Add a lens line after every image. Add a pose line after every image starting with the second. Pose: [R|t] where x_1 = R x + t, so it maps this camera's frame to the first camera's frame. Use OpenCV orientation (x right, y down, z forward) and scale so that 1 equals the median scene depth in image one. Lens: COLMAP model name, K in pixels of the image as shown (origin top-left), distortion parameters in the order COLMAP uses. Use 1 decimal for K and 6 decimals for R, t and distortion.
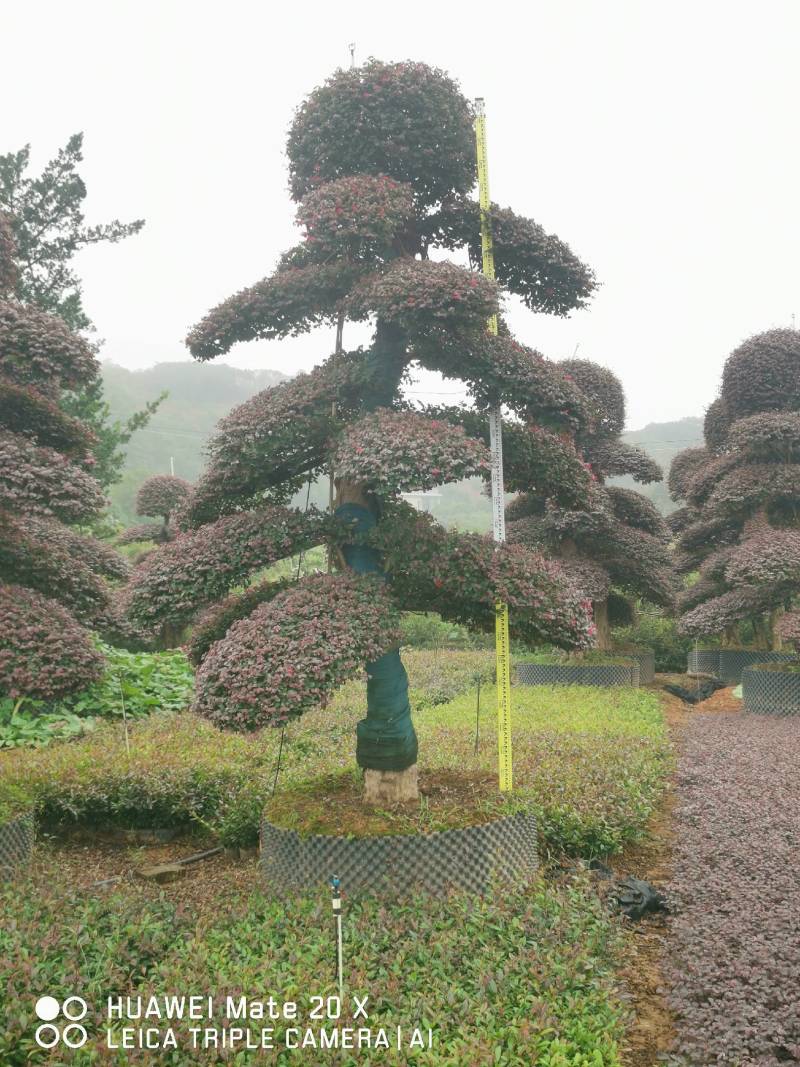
lens RADIAL K [[1737.5, 0, 398.9], [0, 1737.5, 503.0], [0, 0, 1]] dist [0.155047, -0.009105]
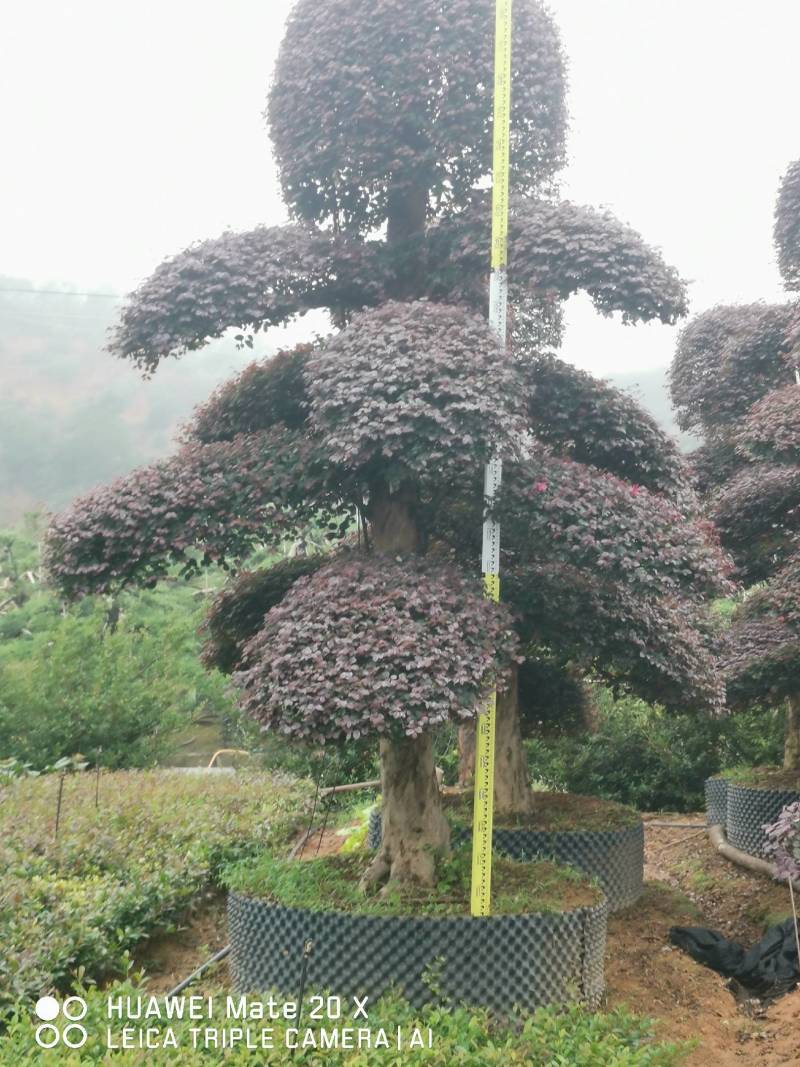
lens RADIAL K [[1647.5, 0, 346.7], [0, 1647.5, 414.5], [0, 0, 1]] dist [0.025905, -0.019620]
pose [[0.999891, 0.013361, -0.006203, 0.094999], [-0.013677, 0.998445, -0.054037, 0.022096], [0.005471, 0.054116, 0.998520, 0.724989]]
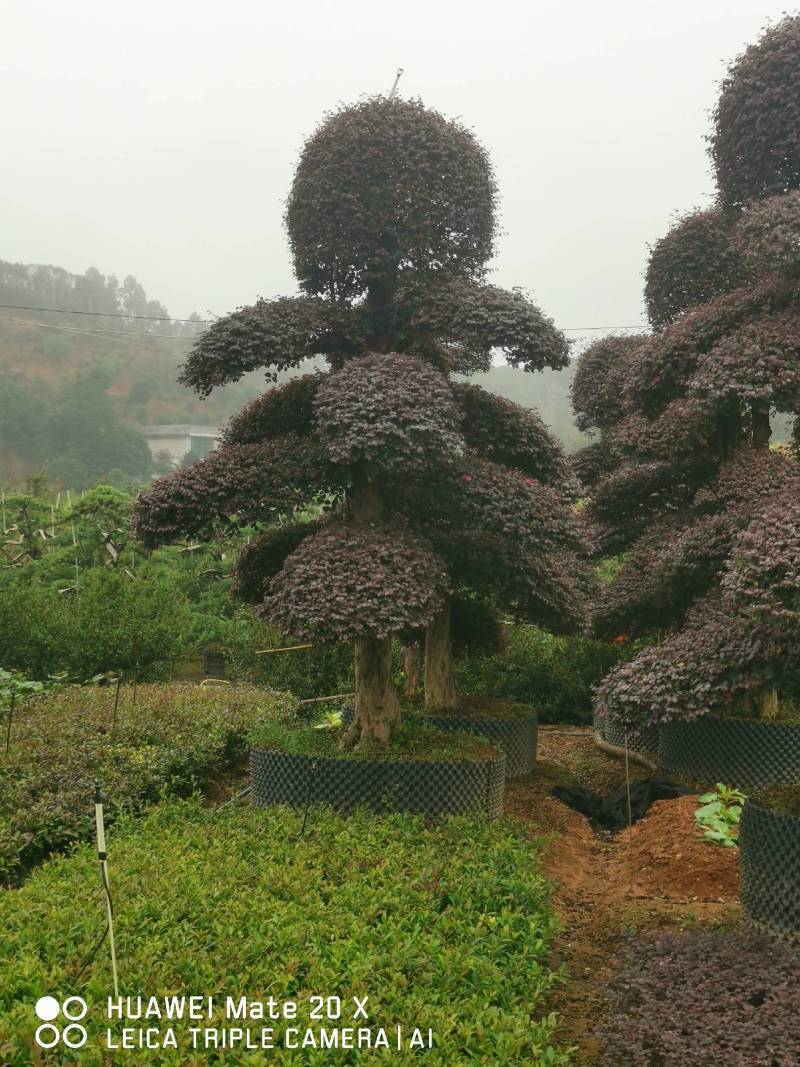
lens RADIAL K [[1737.5, 0, 398.9], [0, 1737.5, 503.0], [0, 0, 1]] dist [0.155047, -0.009105]
pose [[0.997577, 0.031185, 0.062192, 0.080619], [-0.032513, 0.999262, 0.020451, 0.016076], [-0.061508, -0.022424, 0.997855, 0.553226]]
